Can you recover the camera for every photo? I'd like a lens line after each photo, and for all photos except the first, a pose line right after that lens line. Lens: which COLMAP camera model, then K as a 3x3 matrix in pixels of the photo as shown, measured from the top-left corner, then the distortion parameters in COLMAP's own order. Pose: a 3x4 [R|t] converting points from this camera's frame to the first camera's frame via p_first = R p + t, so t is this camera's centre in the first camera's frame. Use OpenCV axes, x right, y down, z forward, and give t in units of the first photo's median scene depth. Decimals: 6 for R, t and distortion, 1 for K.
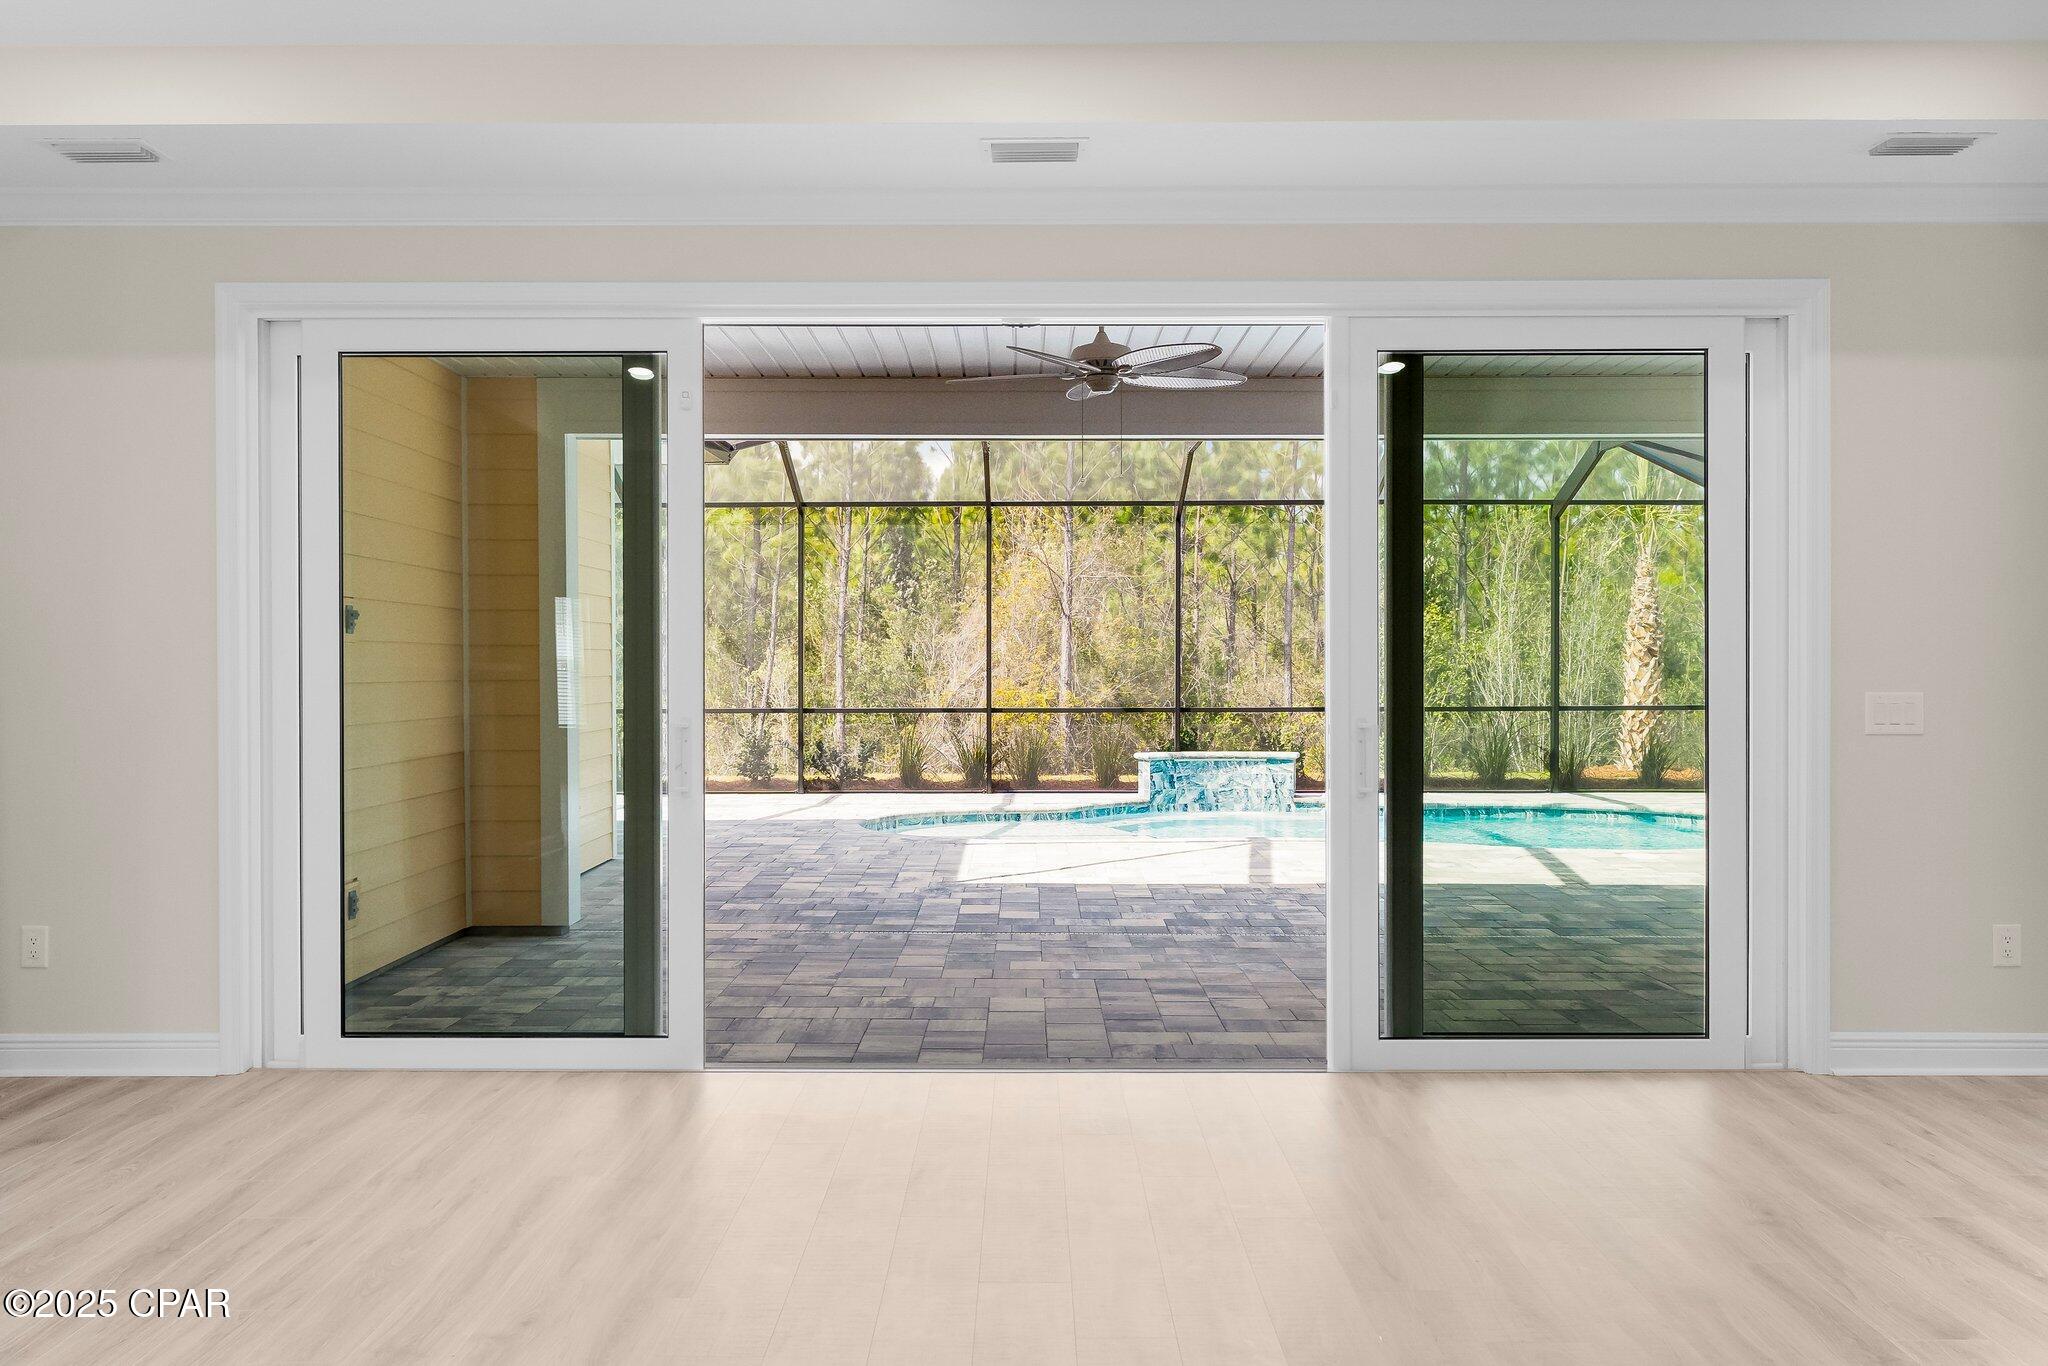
lens RADIAL K [[1702.6, 0, 1024.0], [0, 1702.6, 683.0], [0, 0, 1]] dist [0.001890, 0.000297]
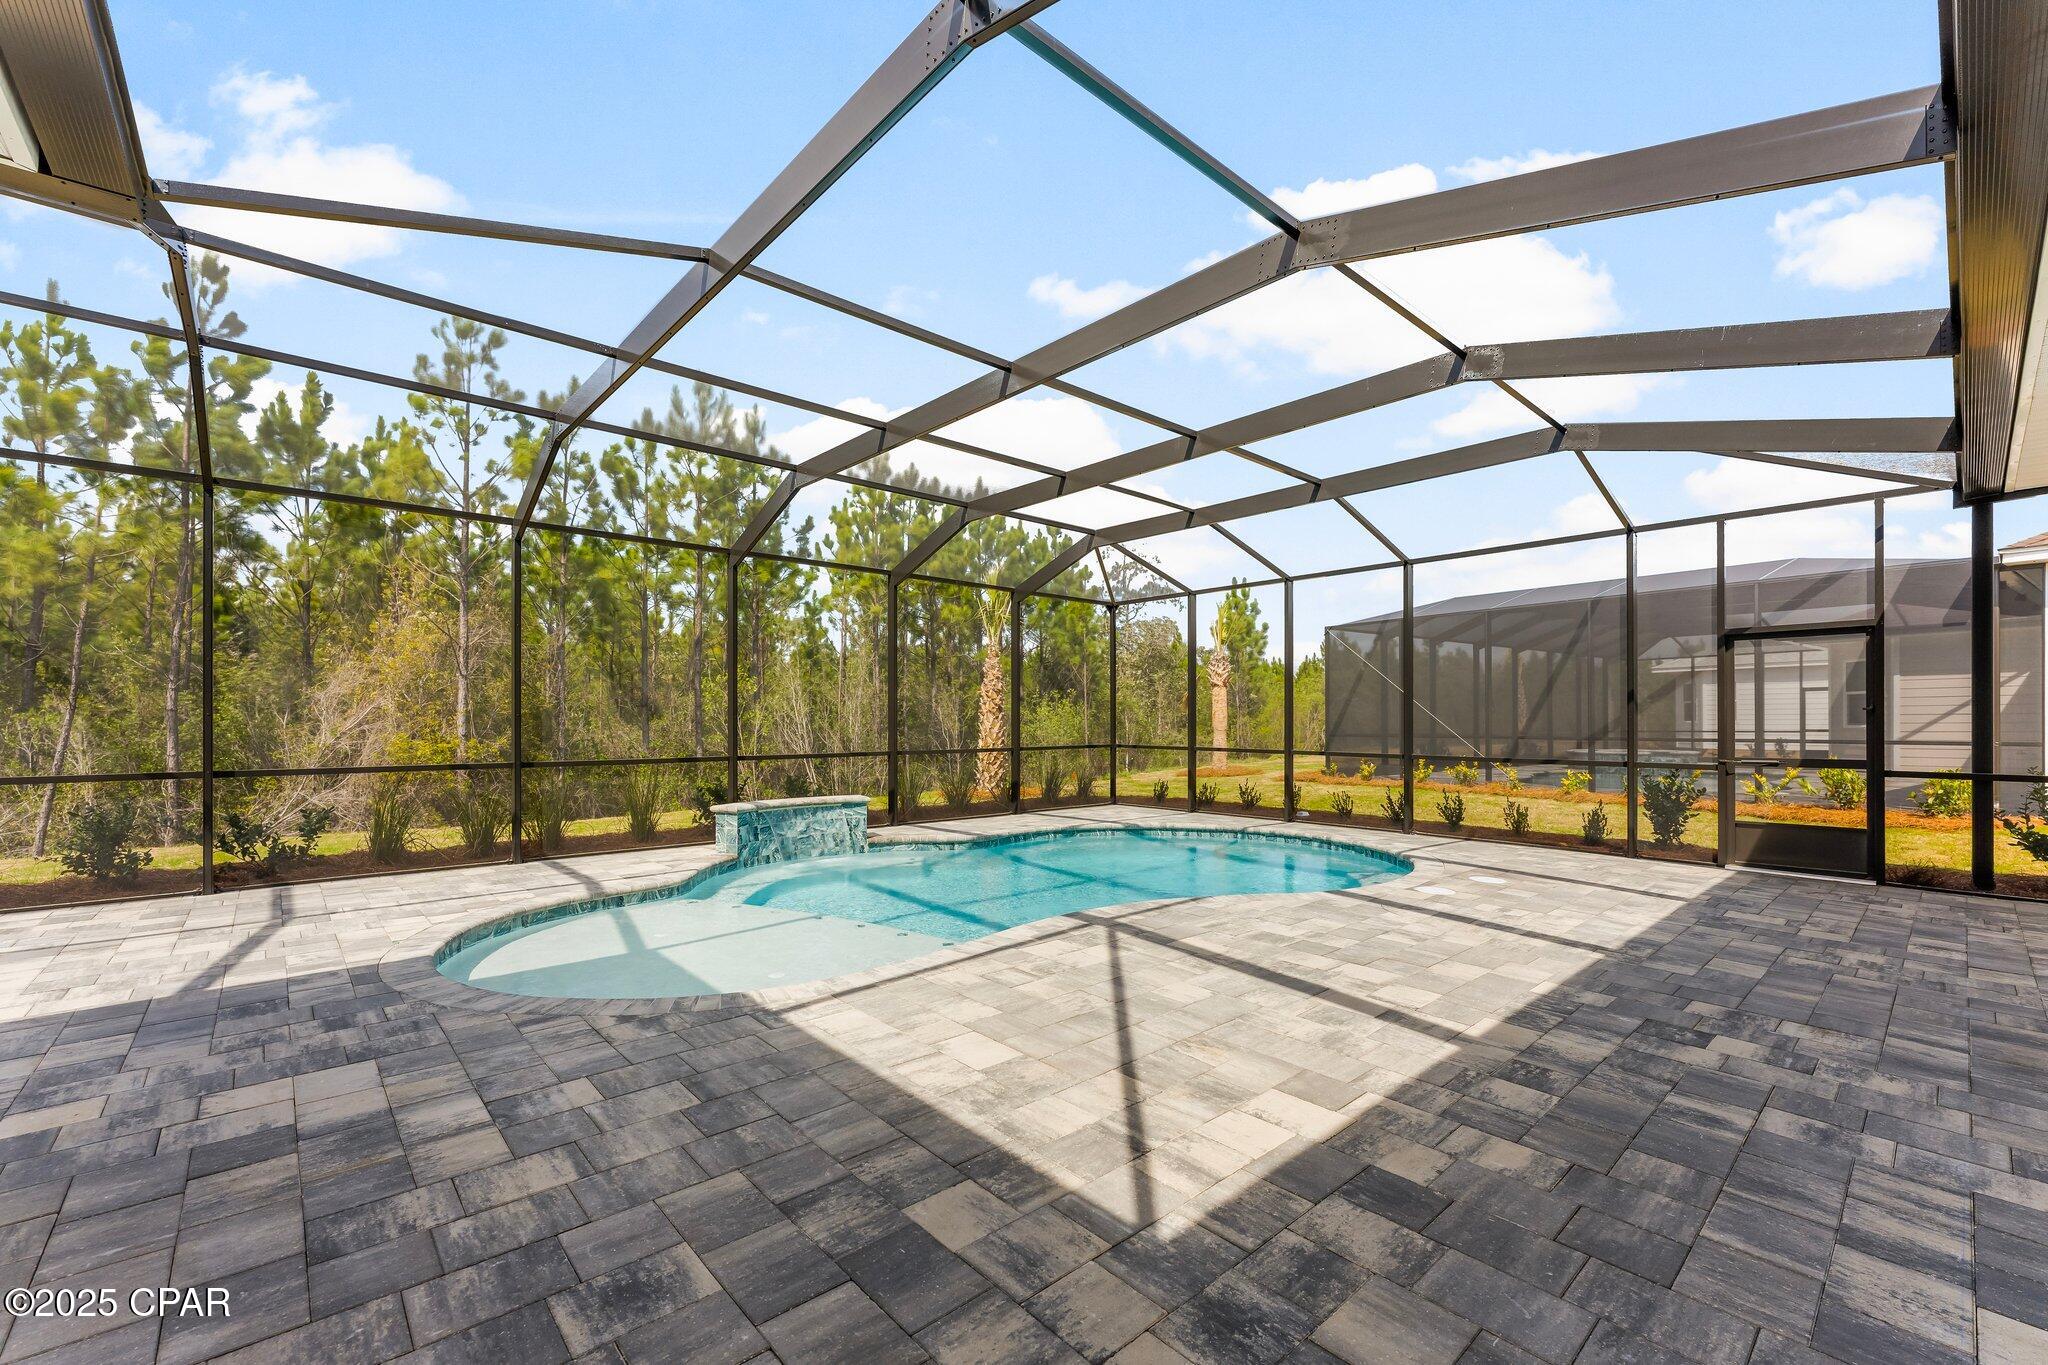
lens RADIAL K [[840.4, 0, 1026.2], [0, 840.4, 714.4], [0, 0, 1]] dist [-0.000802, -0.000103]
pose [[0.744639, 0.008238, 0.667417, -0.116044], [0.007296, 0.999764, -0.020481, 0.001543], [-0.667428, 0.020121, 0.744402, 0.545036]]
